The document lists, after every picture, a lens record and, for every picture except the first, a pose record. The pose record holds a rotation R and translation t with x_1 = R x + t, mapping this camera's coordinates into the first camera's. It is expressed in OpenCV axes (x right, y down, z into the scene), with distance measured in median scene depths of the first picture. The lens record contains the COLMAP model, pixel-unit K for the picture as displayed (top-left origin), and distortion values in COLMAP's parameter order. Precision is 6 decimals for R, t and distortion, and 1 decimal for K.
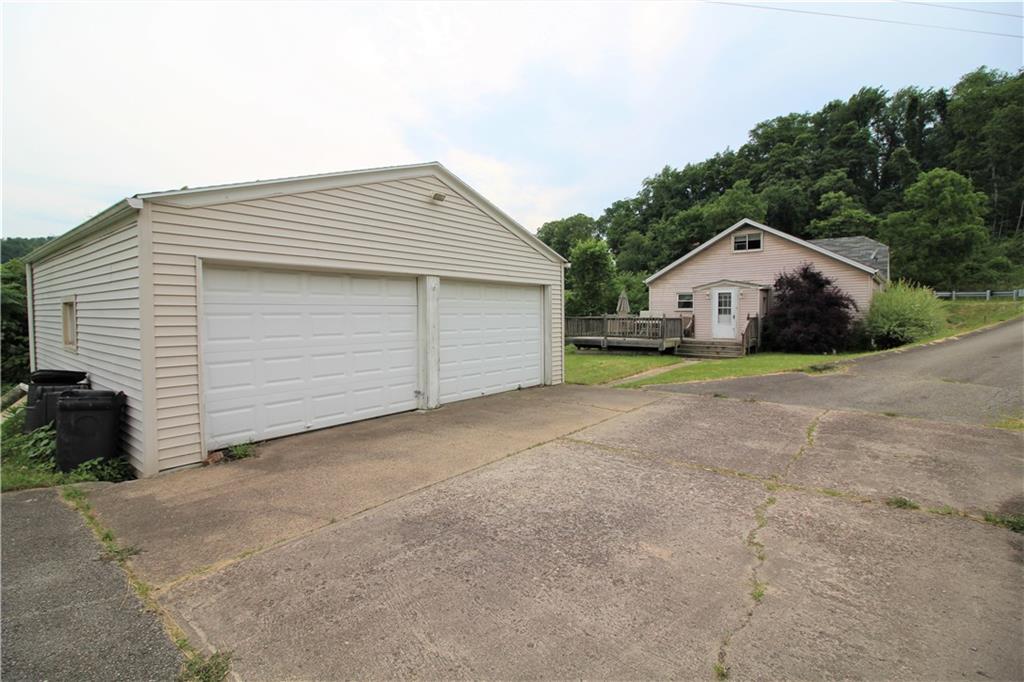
lens RADIAL K [[481.4, 0, 507.2], [0, 481.4, 334.4], [0, 0, 1]] dist [-0.002288, -0.011889]
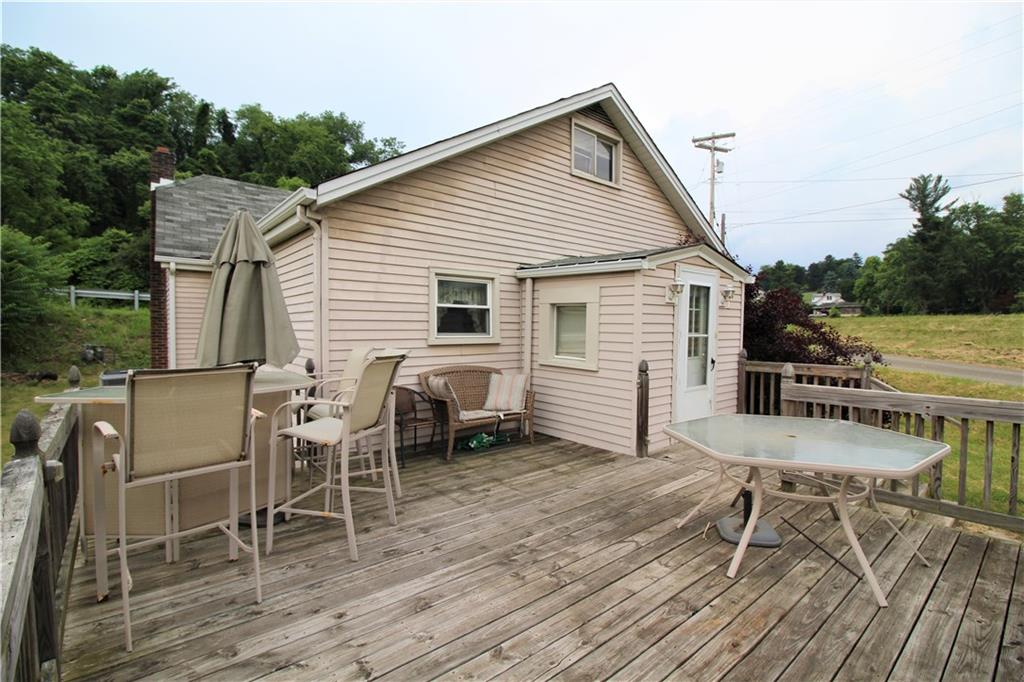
lens RADIAL K [[475.6, 0, 509.3], [0, 475.6, 335.5], [0, 0, 1]] dist [-0.001142, -0.010377]
pose [[0.182540, -0.011797, 0.983128, 0.055916], [0.042676, 0.999081, 0.004065, -0.024928], [-0.982272, 0.041214, 0.182875, 0.433098]]
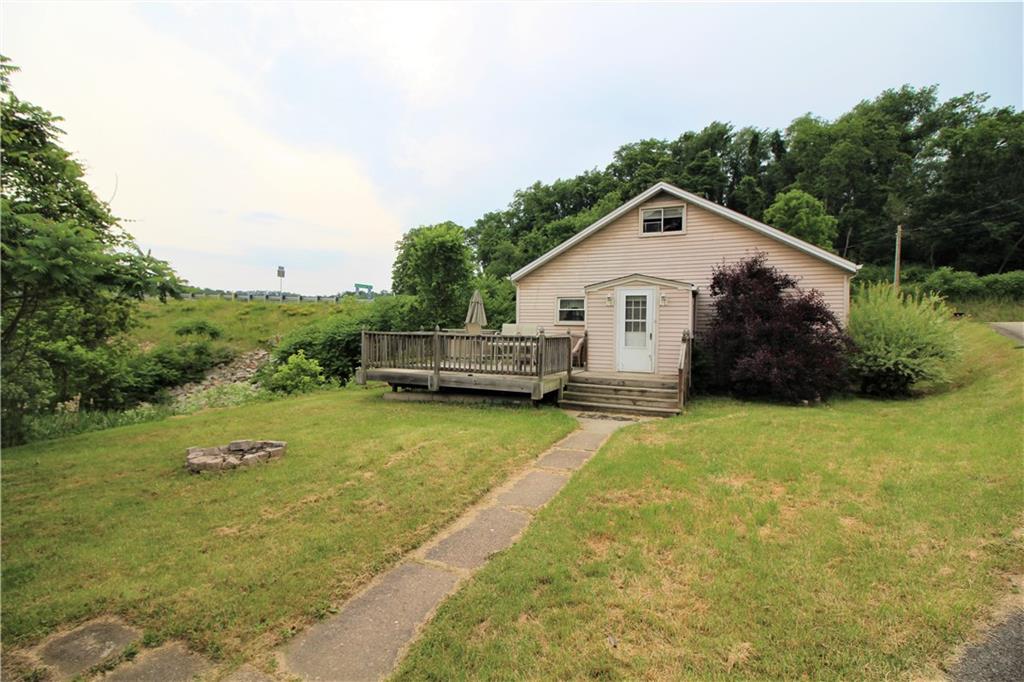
lens RADIAL K [[475.6, 0, 509.3], [0, 475.6, 335.5], [0, 0, 1]] dist [-0.001142, -0.010377]
pose [[0.965167, 0.012621, 0.261330, 0.059654], [-0.005549, 0.999599, -0.027781, -0.008102], [-0.261576, 0.025363, 0.964850, 0.194002]]
